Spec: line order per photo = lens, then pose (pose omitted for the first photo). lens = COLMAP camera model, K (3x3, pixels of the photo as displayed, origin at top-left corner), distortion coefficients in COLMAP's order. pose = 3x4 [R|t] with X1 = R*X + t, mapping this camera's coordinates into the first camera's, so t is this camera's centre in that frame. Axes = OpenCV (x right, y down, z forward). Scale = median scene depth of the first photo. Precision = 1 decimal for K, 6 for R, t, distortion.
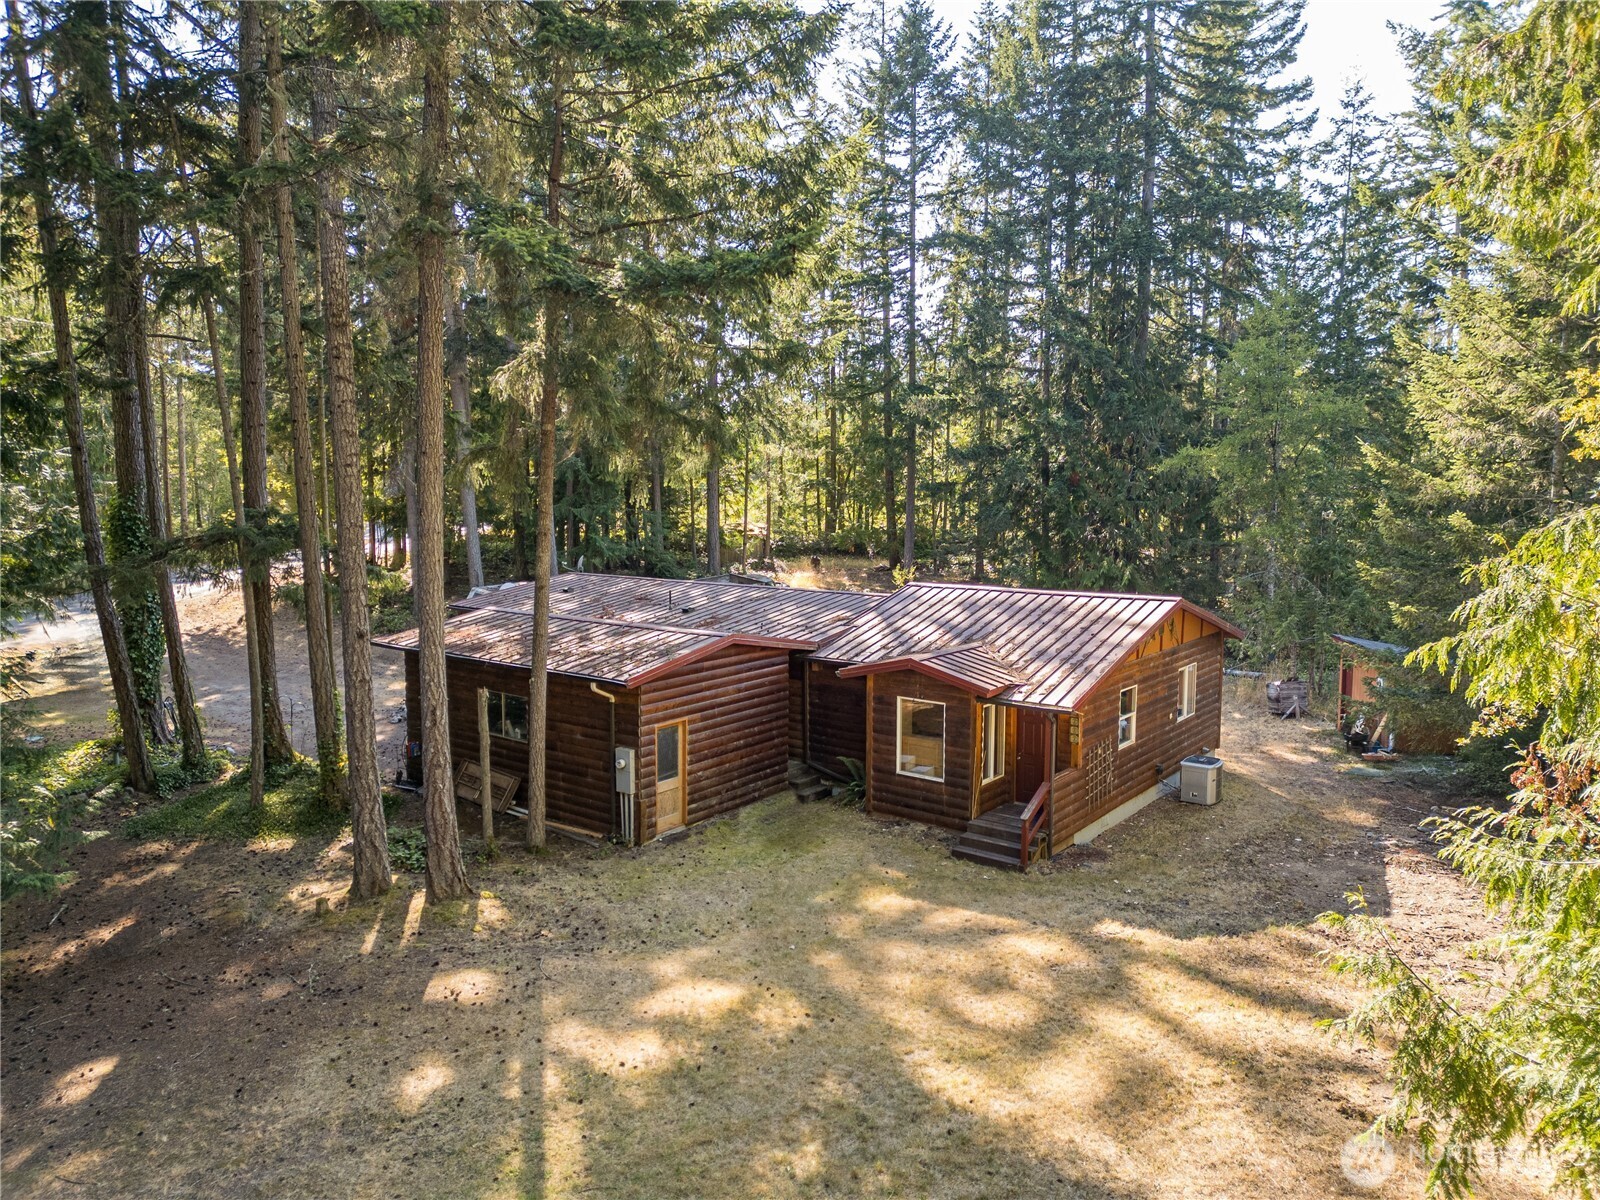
lens RADIAL K [[1128.5, 0, 800.0], [0, 1128.5, 600.0], [0, 0, 1]] dist [0.098014, -0.118505]
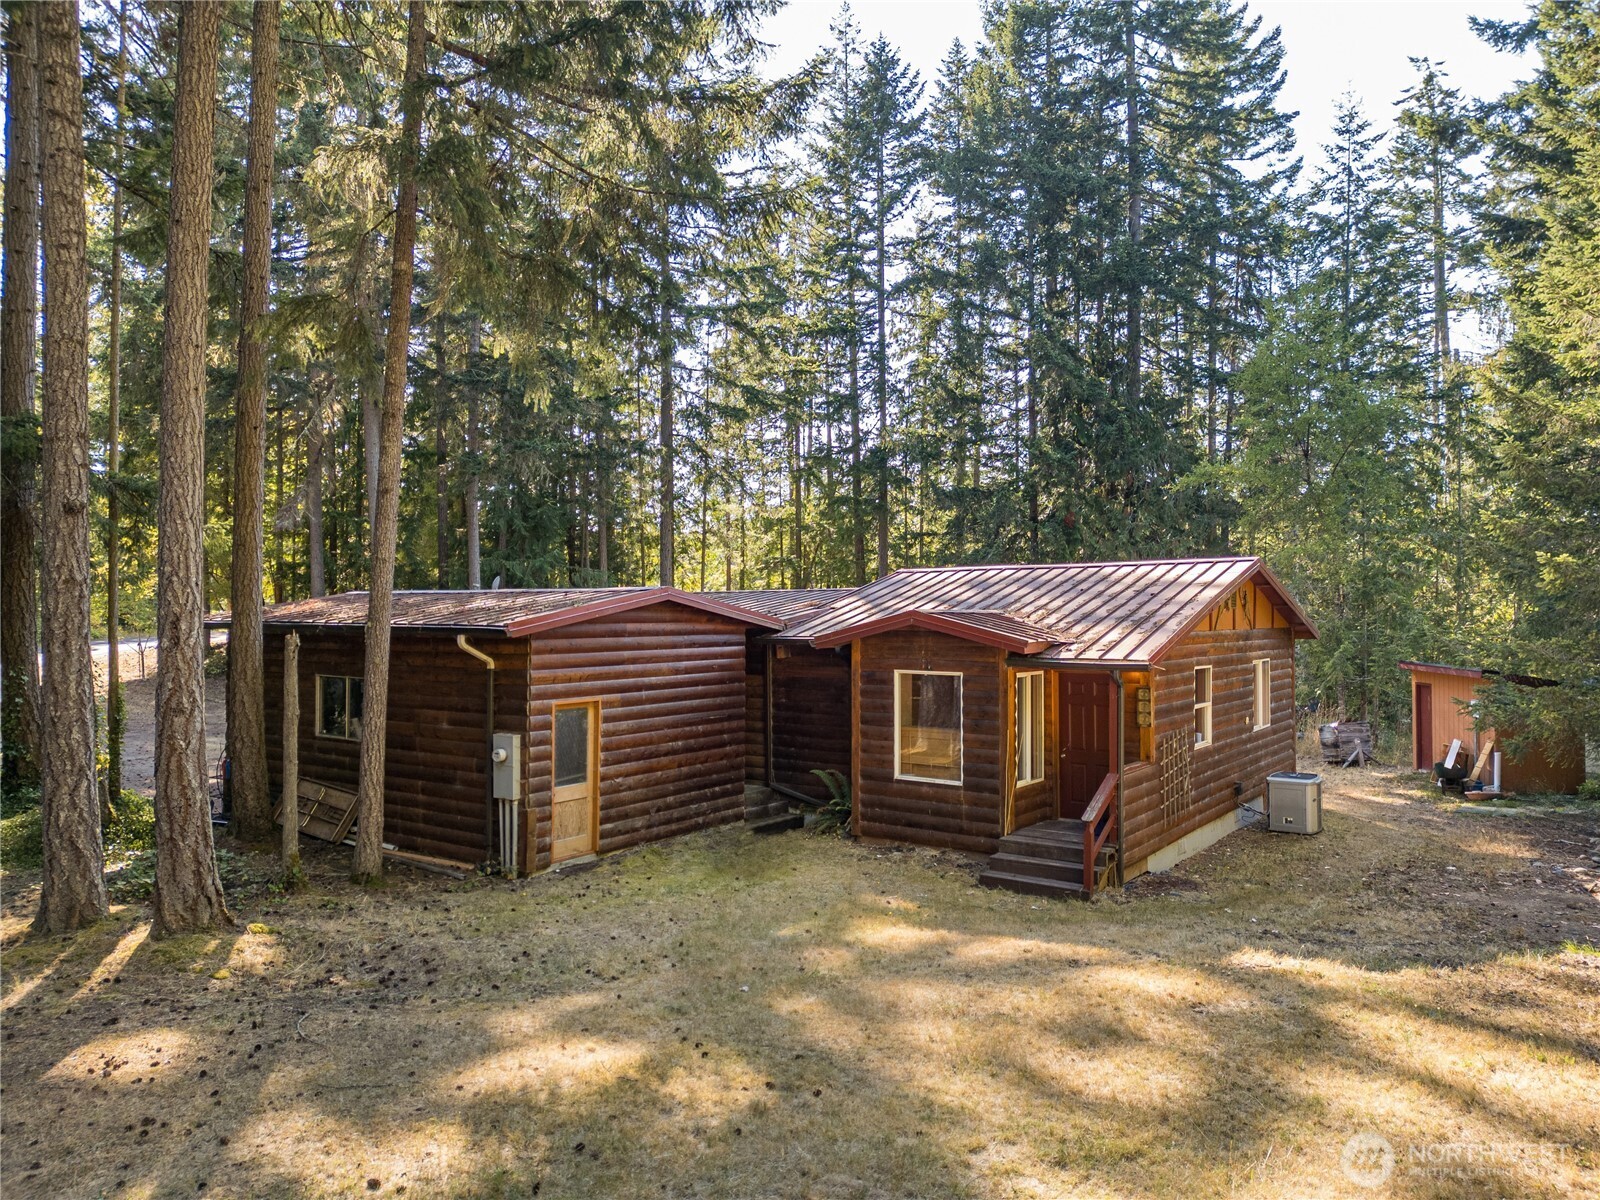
lens RADIAL K [[1120.6, 0, 797.6], [0, 1120.6, 602.2], [0, 0, 1]] dist [0.070789, -0.058240]
pose [[0.999549, -0.002994, 0.029887, 0.003142], [0.006552, 0.992791, -0.119681, 0.132281], [-0.029313, 0.119823, 0.992362, 0.294069]]
